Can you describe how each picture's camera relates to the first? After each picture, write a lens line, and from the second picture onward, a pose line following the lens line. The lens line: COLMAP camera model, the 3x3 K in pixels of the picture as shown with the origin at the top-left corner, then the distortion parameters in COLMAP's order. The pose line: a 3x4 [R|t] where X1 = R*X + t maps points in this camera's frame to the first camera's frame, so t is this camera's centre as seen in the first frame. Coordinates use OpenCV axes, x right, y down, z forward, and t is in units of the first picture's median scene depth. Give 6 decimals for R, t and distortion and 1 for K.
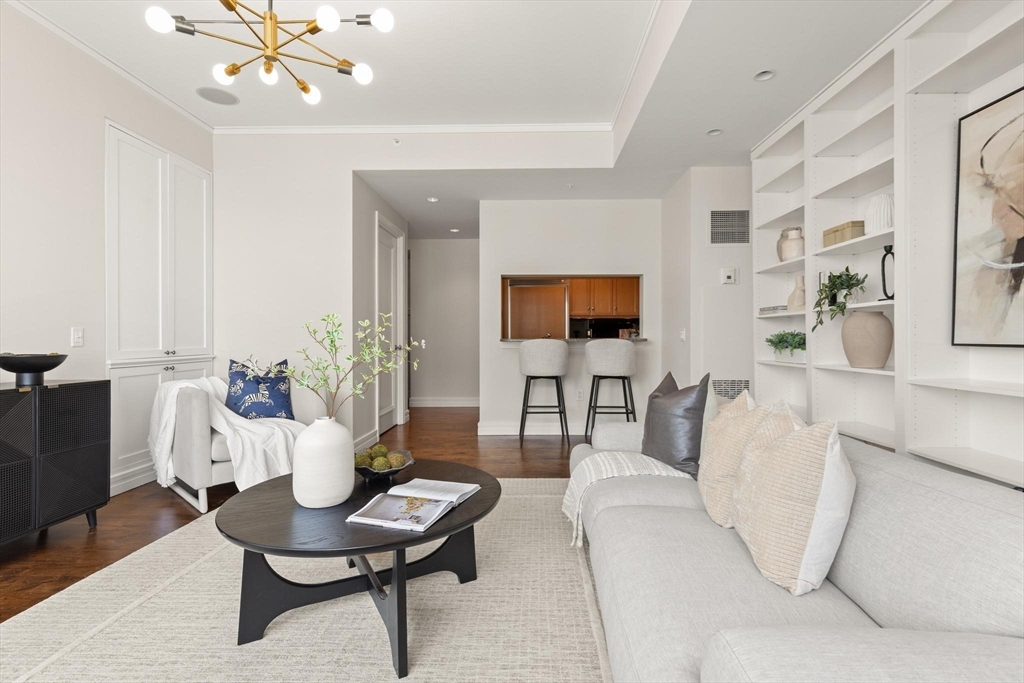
lens RADIAL K [[471.3, 0, 529.3], [0, 471.3, 338.9], [0, 0, 1]] dist [0.007996, -0.003166]
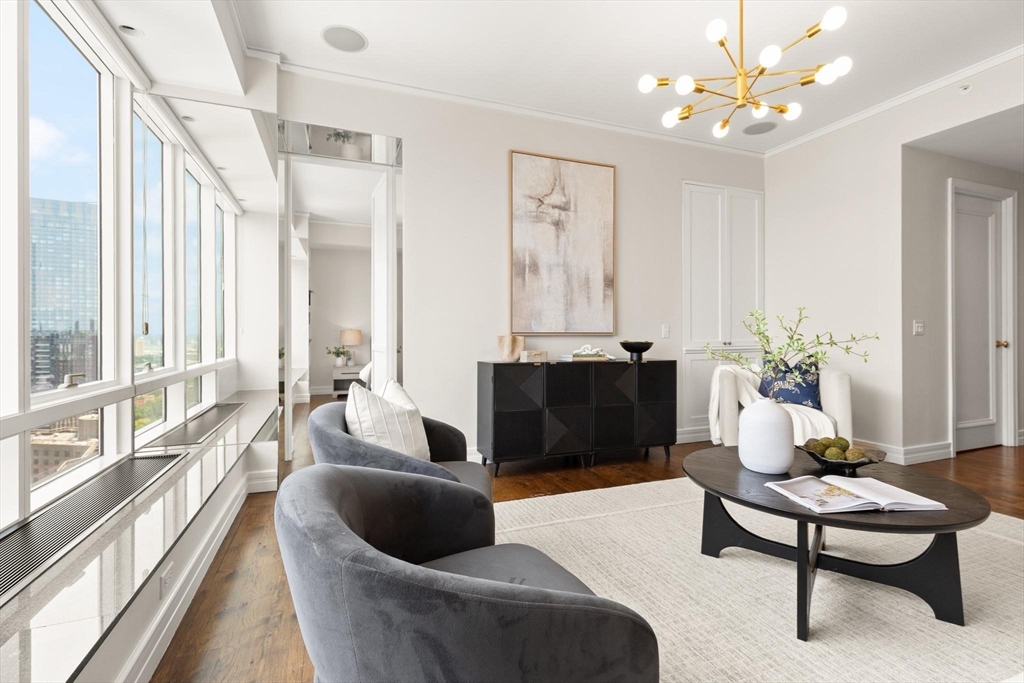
lens RADIAL K [[471.3, 0, 526.7], [0, 471.3, 333.2], [0, 0, 1]] dist [0.007996, -0.003166]
pose [[0.399361, -0.001349, -0.916793, 0.319026], [0.000455, 0.999999, -0.001273, 0.004847], [0.916794, 0.000091, 0.399361, -0.013095]]
